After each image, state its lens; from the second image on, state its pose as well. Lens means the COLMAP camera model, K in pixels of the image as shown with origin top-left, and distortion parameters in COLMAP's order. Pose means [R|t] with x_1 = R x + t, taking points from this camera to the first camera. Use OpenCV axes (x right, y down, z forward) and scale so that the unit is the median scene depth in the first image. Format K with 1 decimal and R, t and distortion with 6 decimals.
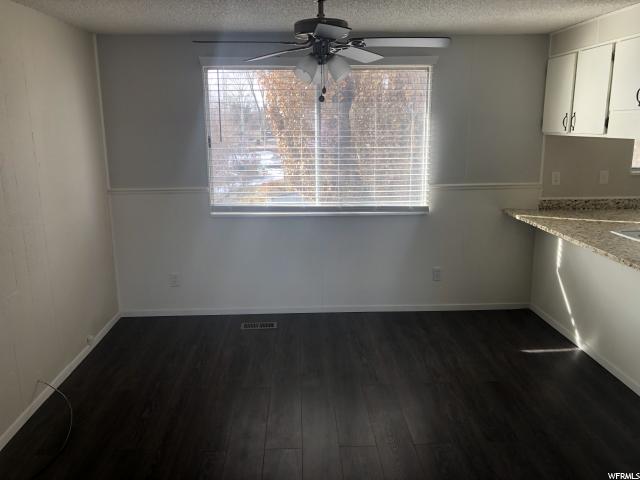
lens RADIAL K [[518.4, 0, 320.0], [0, 518.4, 240.0], [0, 0, 1]] dist [0.004143, 0.003049]
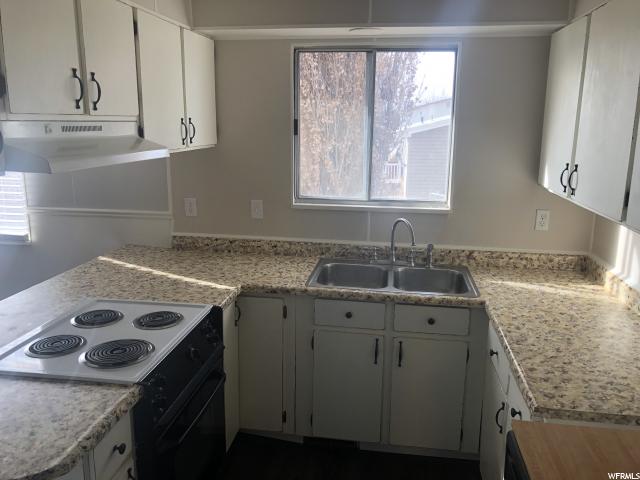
lens RADIAL K [[518.4, 0, 320.0], [0, 518.4, 240.0], [0, 0, 1]] dist [0.004143, 0.003049]
pose [[0.980768, 0.061469, -0.185246, 0.767921], [-0.059557, 0.998099, 0.015877, -0.095203], [0.185870, -0.004539, 0.982564, 0.325411]]
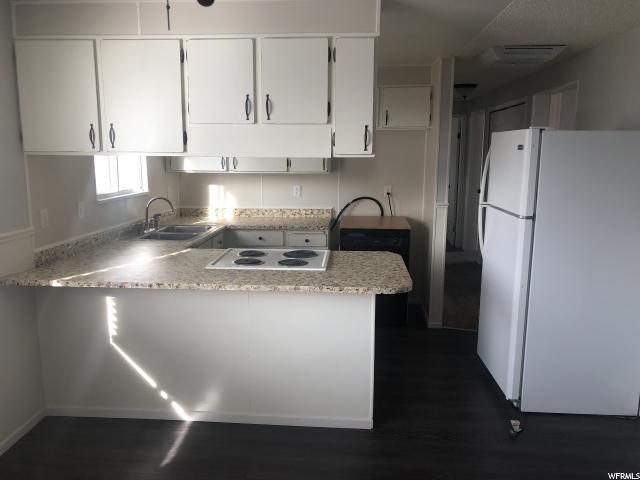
lens RADIAL K [[518.4, 0, 320.0], [0, 518.4, 240.0], [0, 0, 1]] dist [0.004143, 0.003049]
pose [[0.124223, -0.153281, 0.980344, -0.181354], [0.212142, 0.969254, 0.124666, -0.099583], [-0.969311, 0.192486, 0.152921, 0.545186]]
